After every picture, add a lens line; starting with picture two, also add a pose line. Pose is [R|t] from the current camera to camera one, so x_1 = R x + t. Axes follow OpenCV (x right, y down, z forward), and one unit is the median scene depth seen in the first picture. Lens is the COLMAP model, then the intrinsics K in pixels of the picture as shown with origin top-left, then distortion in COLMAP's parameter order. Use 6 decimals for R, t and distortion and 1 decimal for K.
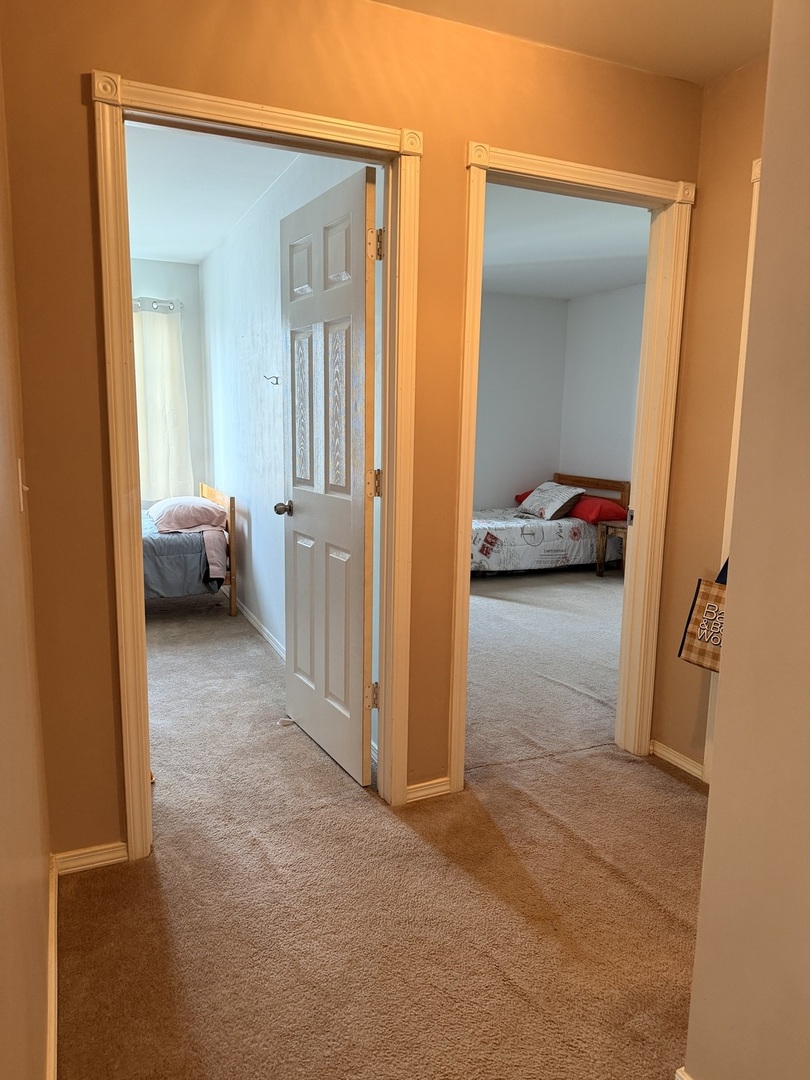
lens RADIAL K [[752.6, 0, 405.0], [0, 752.6, 540.0], [0, 0, 1]] dist [0.148294, -0.276669]
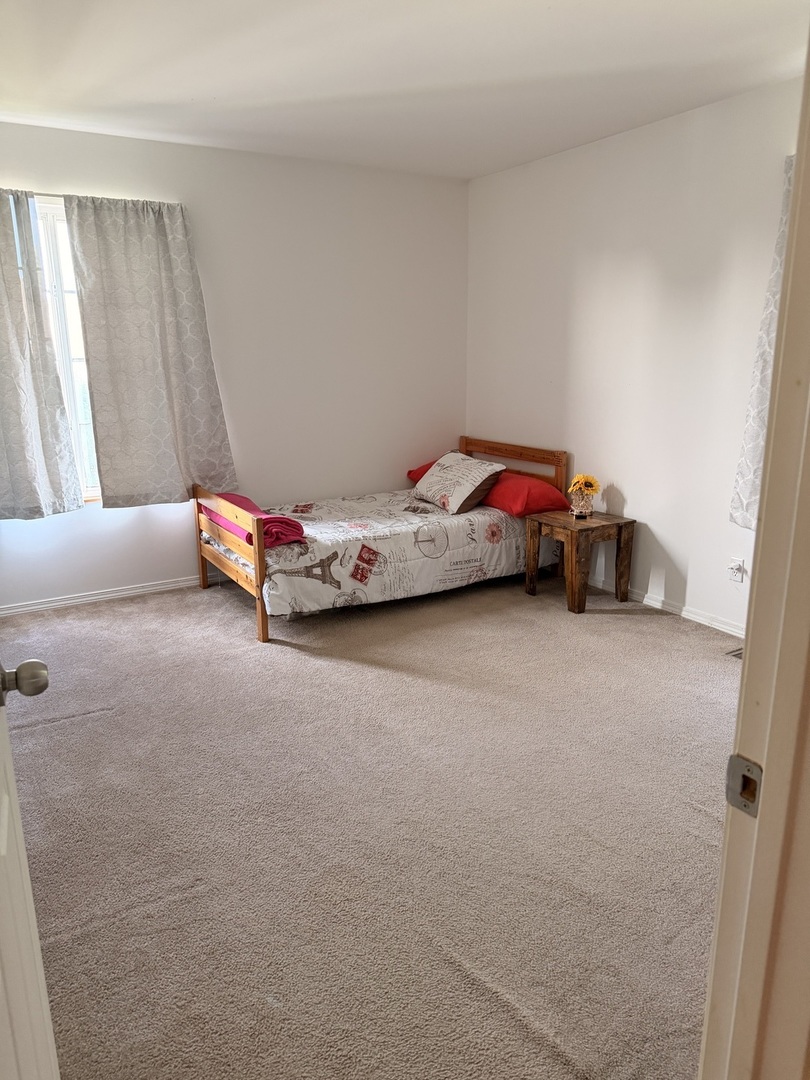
lens RADIAL K [[752.6, 0, 405.0], [0, 752.6, 540.0], [0, 0, 1]] dist [0.148294, -0.276669]
pose [[0.991913, -0.056817, 0.113489, 0.069698], [0.047361, 0.995310, 0.084349, -0.063782], [-0.117749, -0.078292, 0.989952, 0.344271]]
